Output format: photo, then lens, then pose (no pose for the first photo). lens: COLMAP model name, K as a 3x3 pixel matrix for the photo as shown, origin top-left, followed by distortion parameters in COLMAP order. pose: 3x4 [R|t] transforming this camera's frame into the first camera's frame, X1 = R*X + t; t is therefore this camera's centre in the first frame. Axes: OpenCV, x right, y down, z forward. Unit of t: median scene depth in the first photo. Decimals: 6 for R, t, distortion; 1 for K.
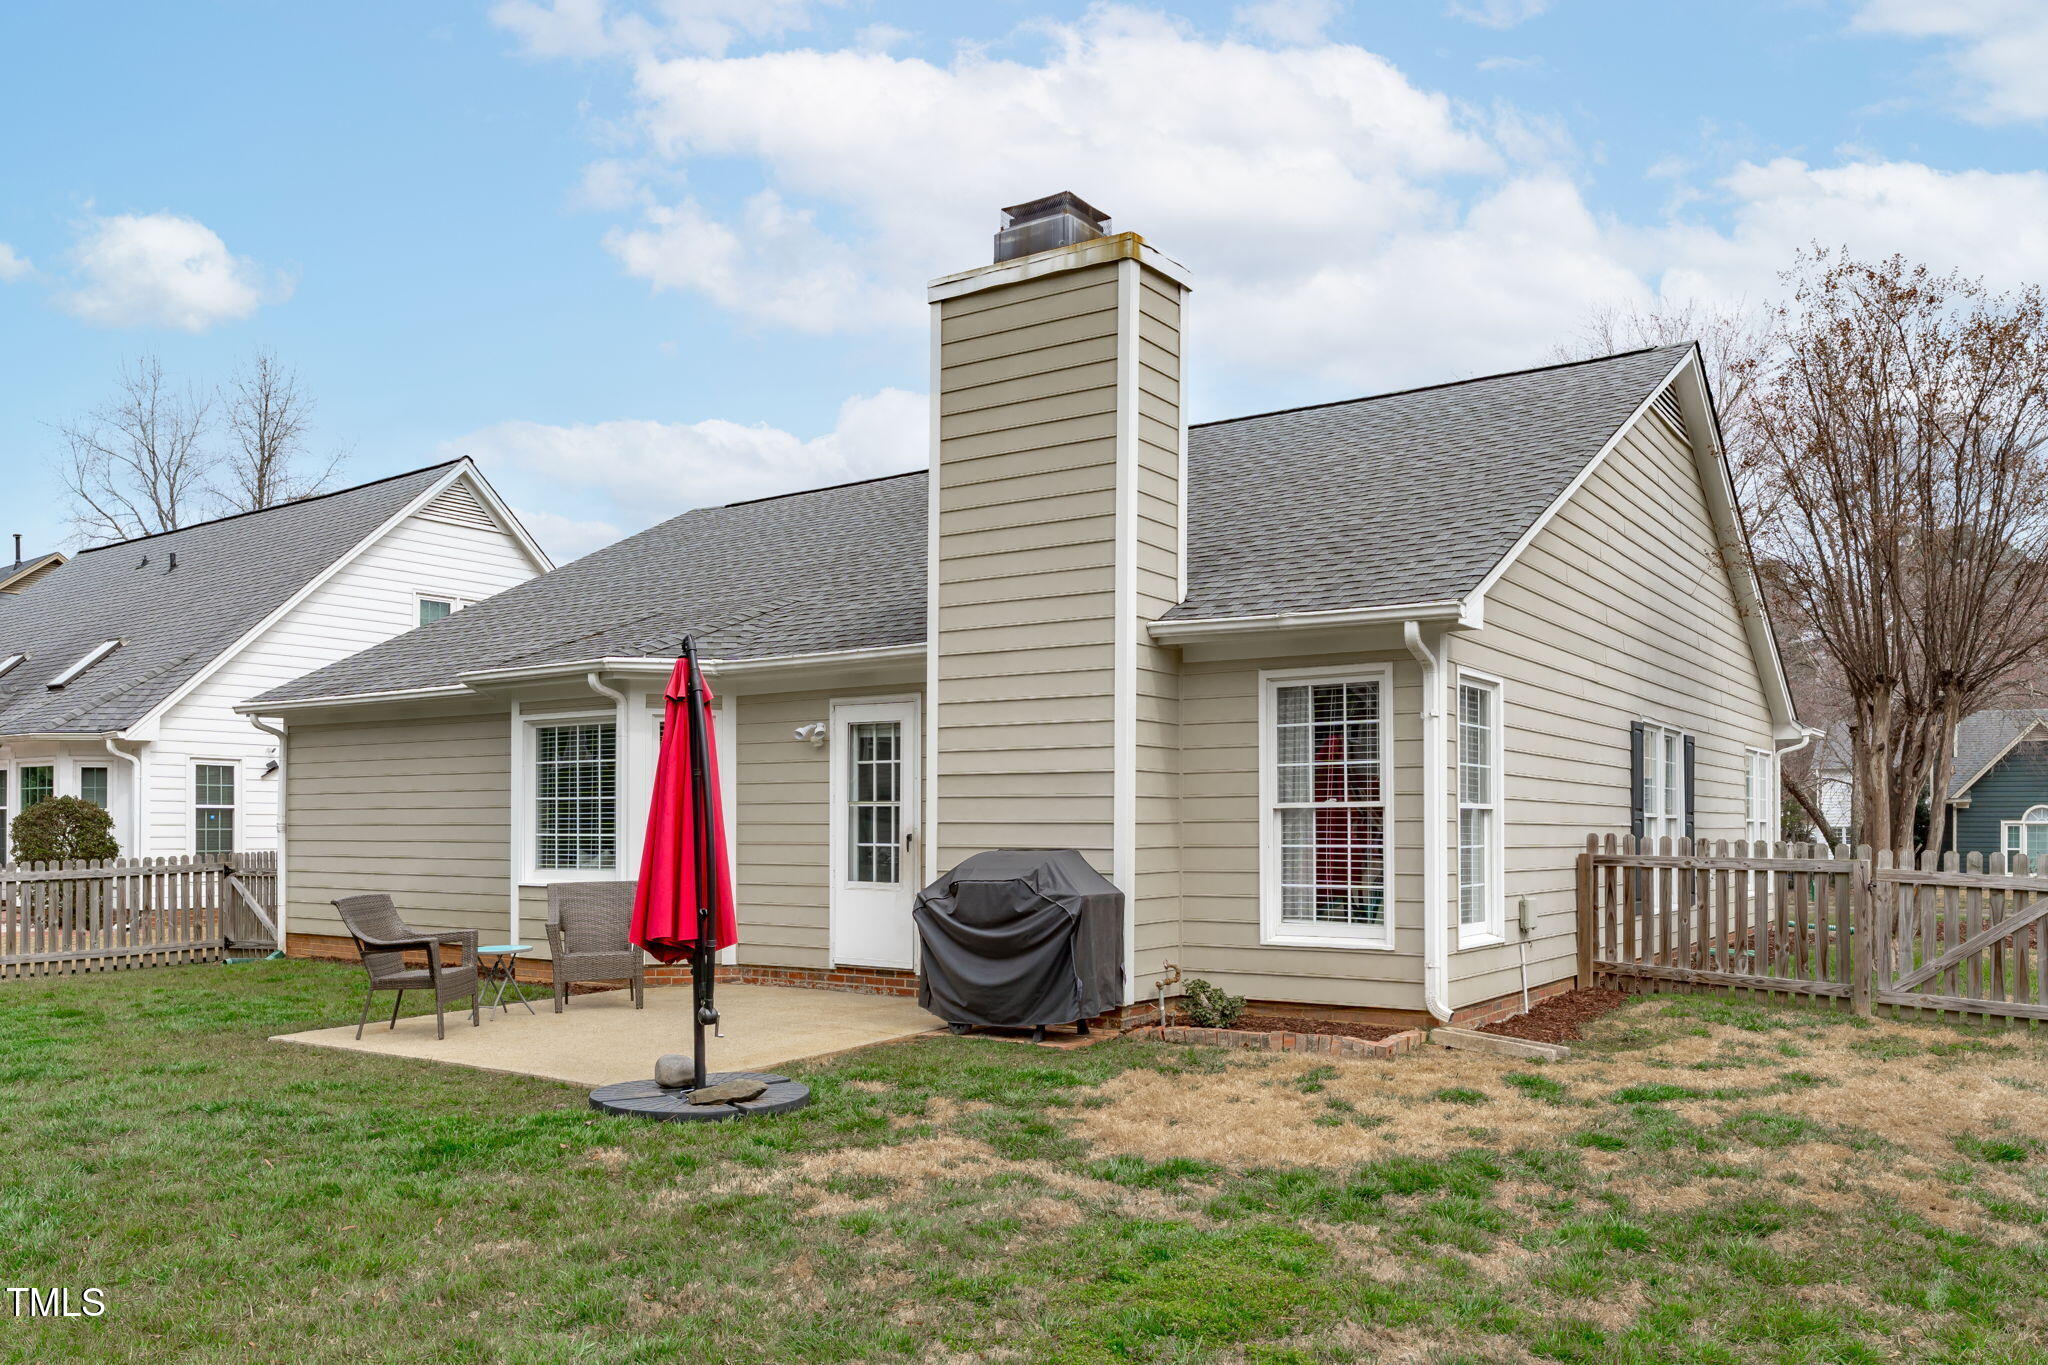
lens RADIAL K [[1500.2, 0, 1017.7], [0, 1500.2, 839.8], [0, 0, 1]] dist [0.072888, 0.003531]
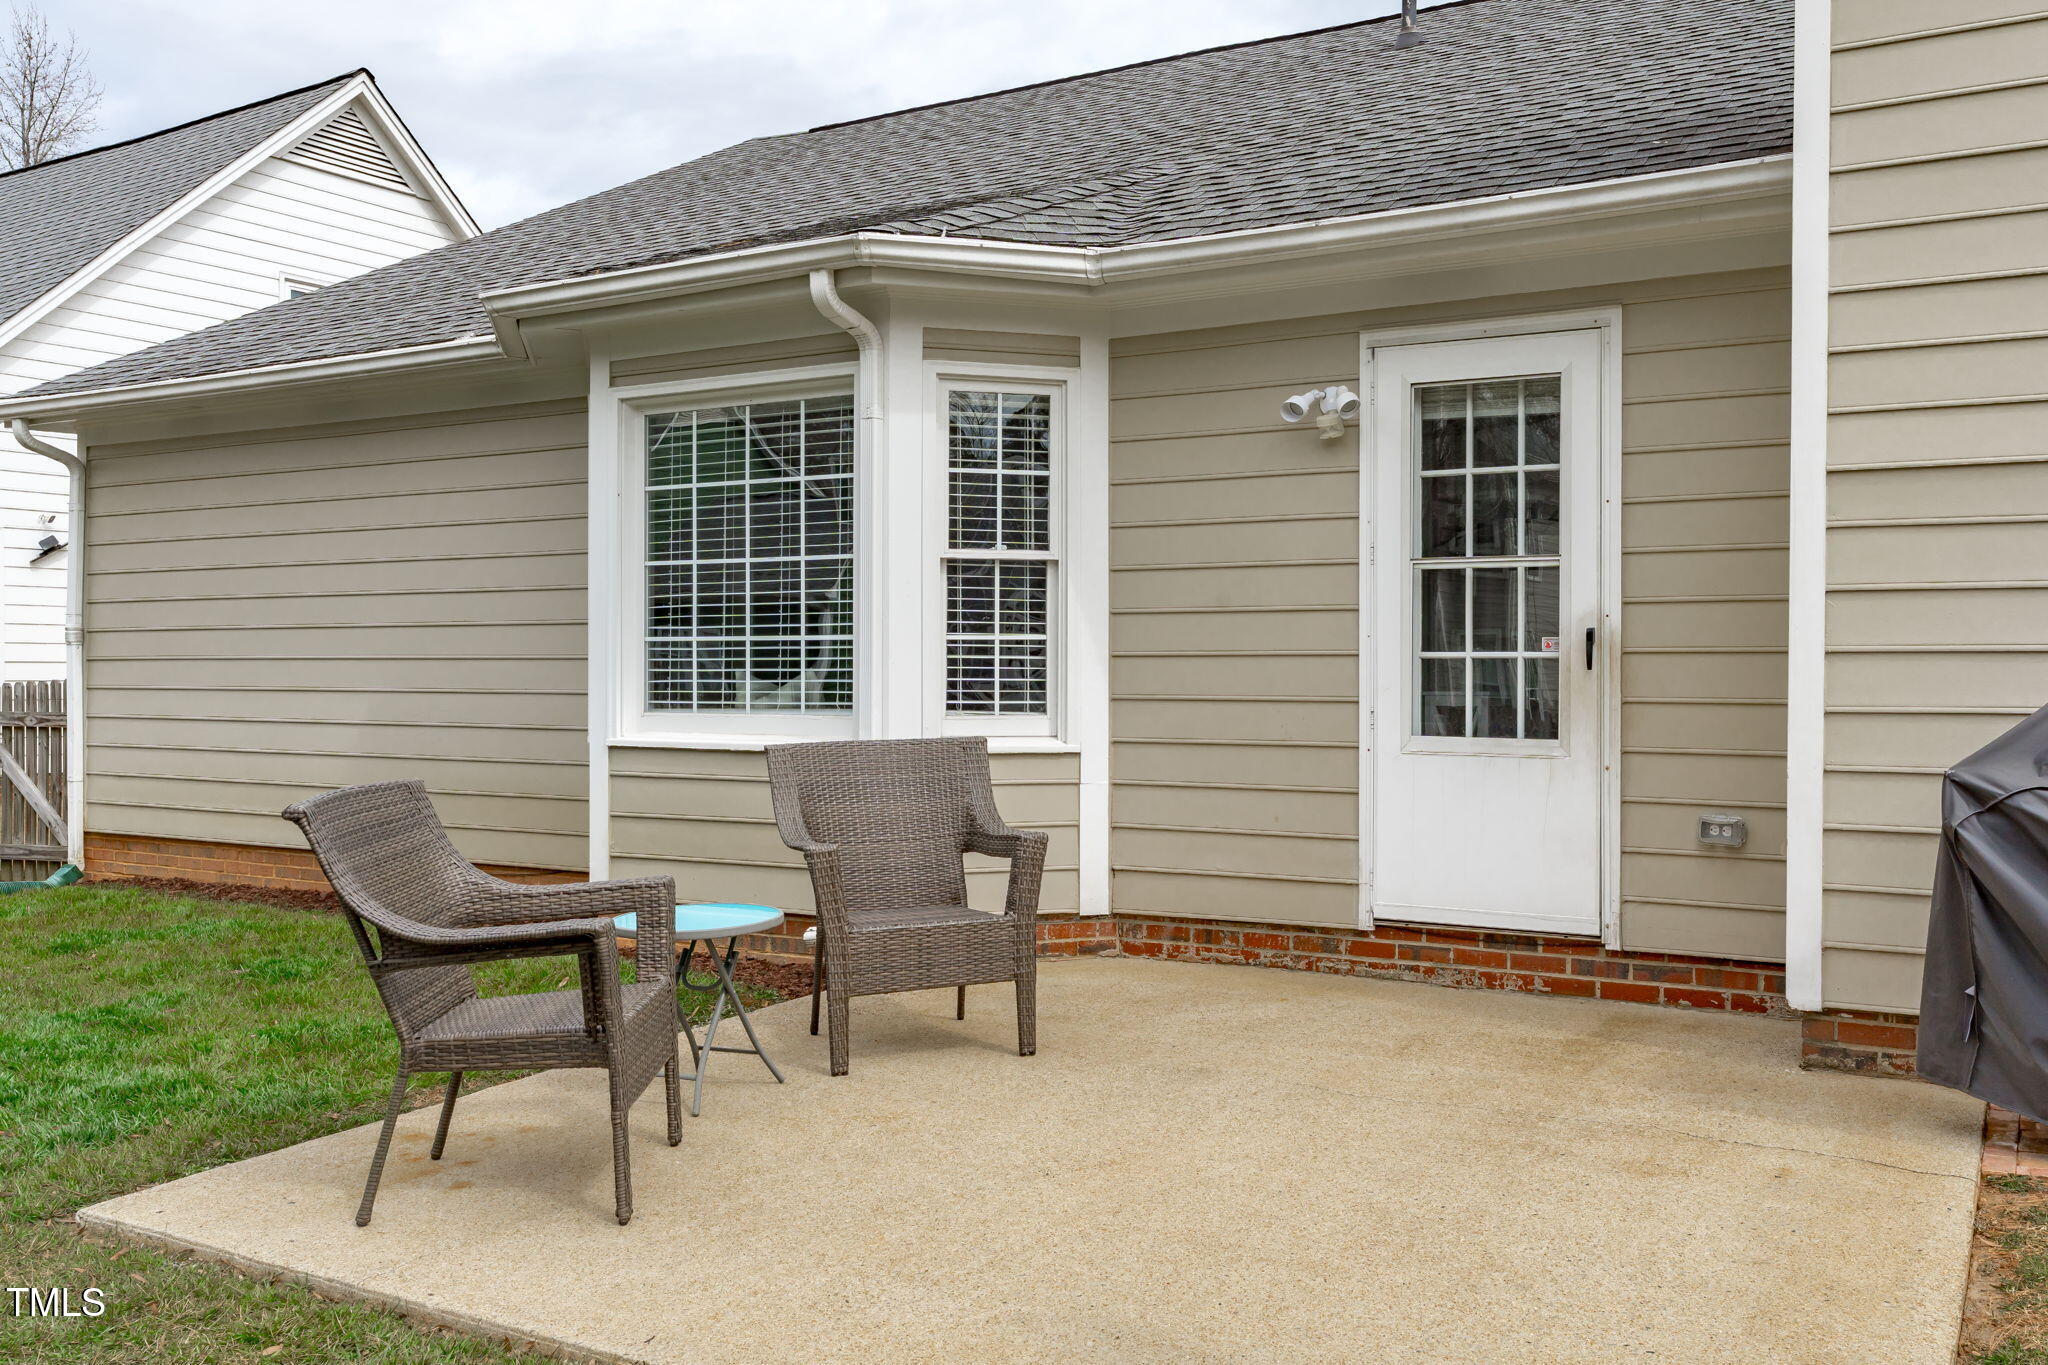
lens RADIAL K [[1841.9, 0, 1038.2], [0, 1841.9, 682.7], [0, 0, 1]] dist [0.009171, 0.011185]
pose [[0.997672, -0.002161, 0.068159, -0.244304], [0.001922, 0.999992, 0.003572, 0.008745], [-0.068166, -0.003433, 0.997668, 0.425599]]
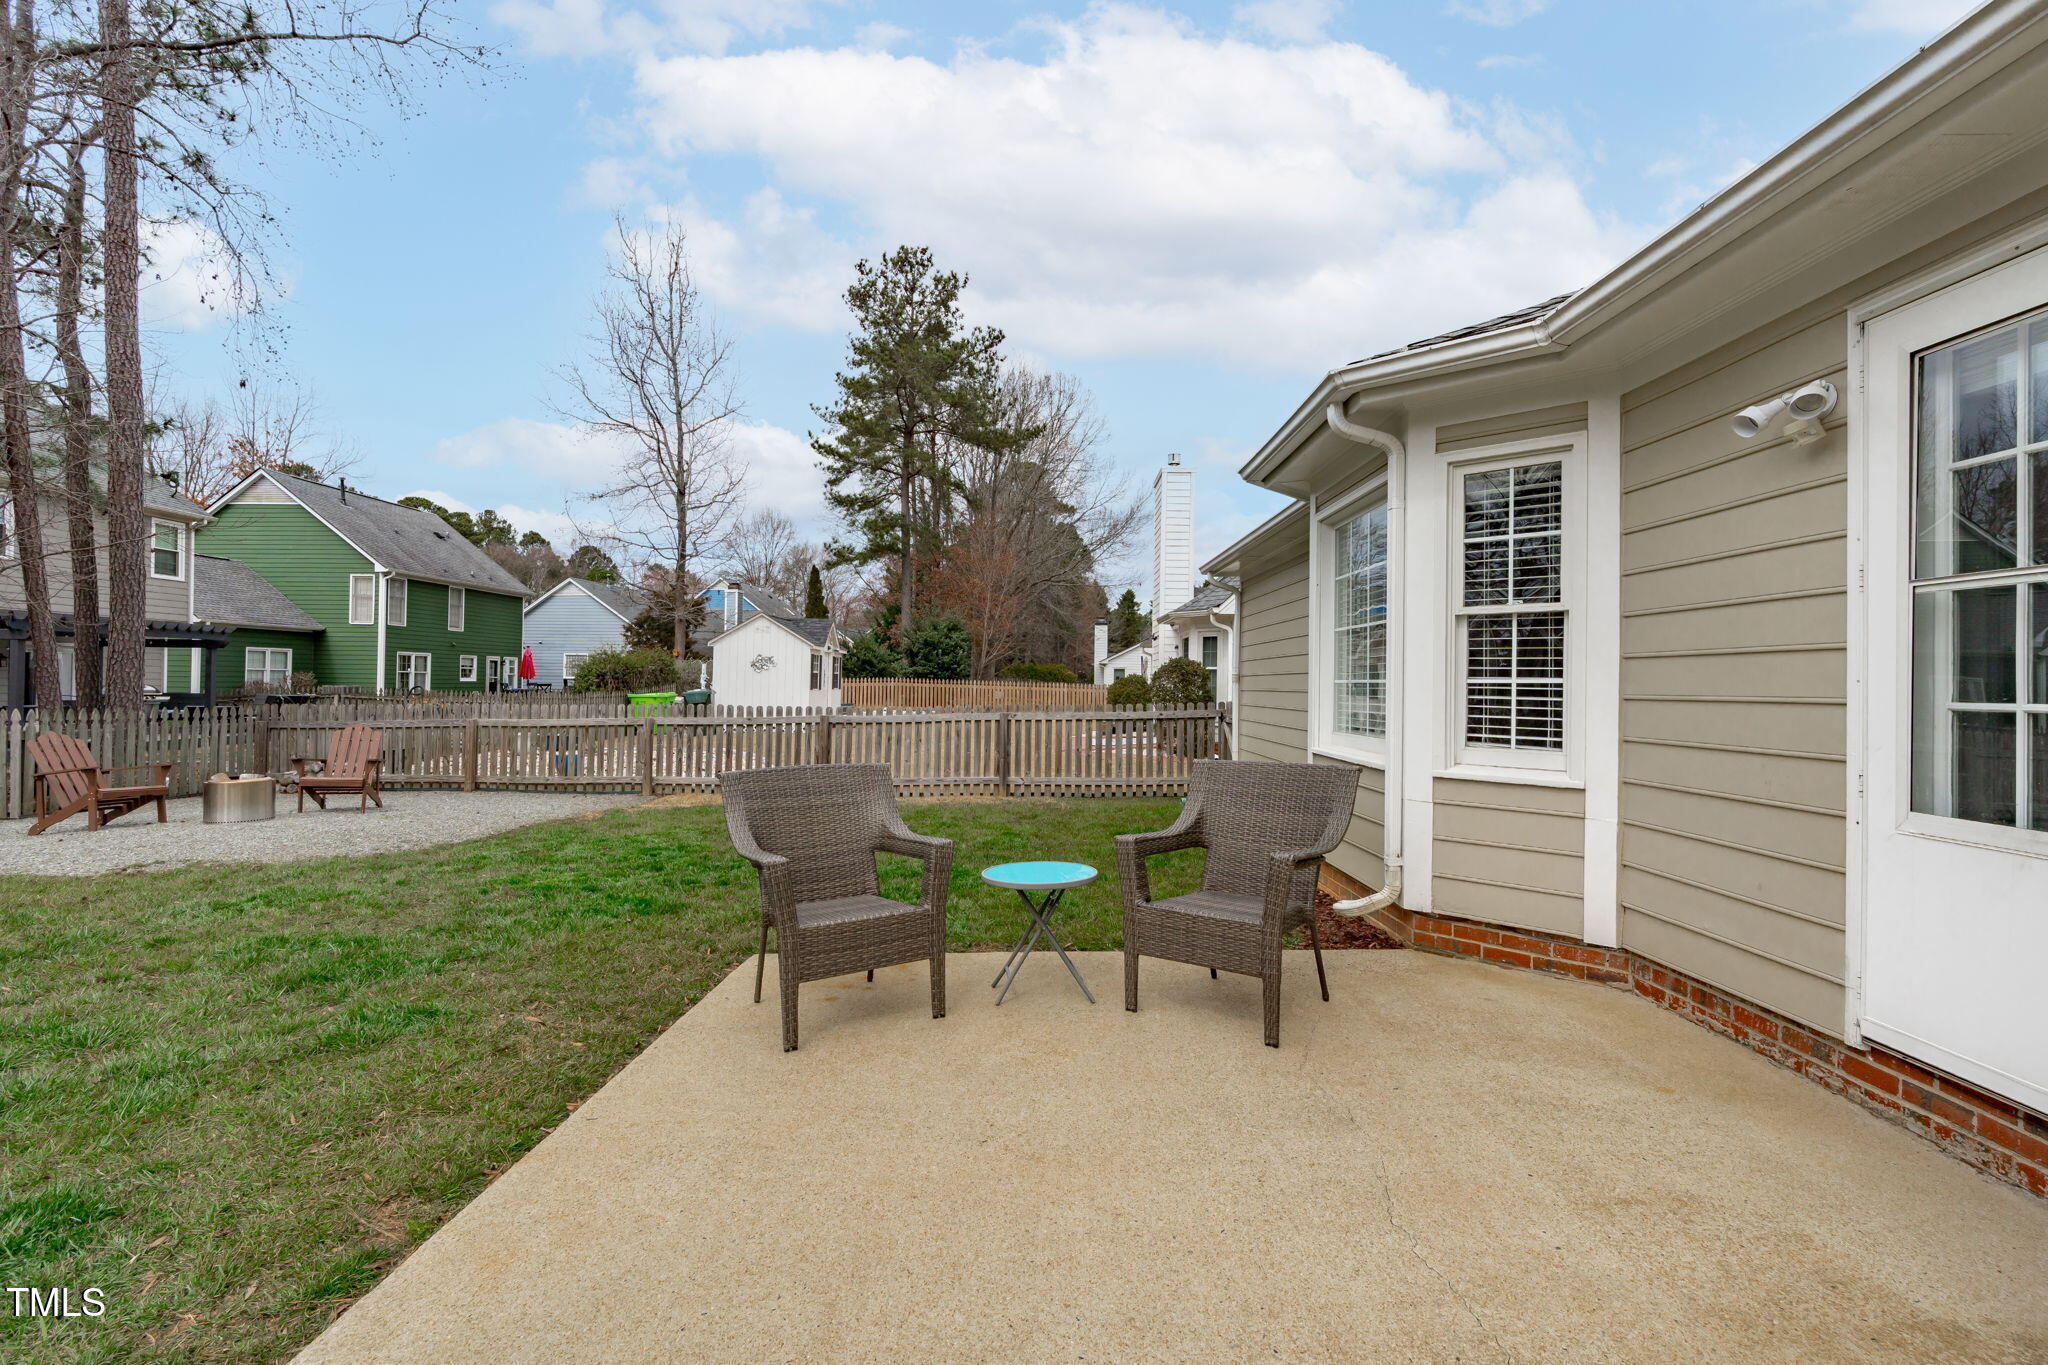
lens RADIAL K [[918.2, 0, 1006.9], [0, 918.2, 679.0], [0, 0, 1]] dist [-0.012511, 0.004572]
pose [[0.555151, -0.003614, -0.831741, -0.050574], [-0.009534, 0.999897, -0.010708, 0.001218], [0.831695, 0.013874, 0.555060, 0.663373]]
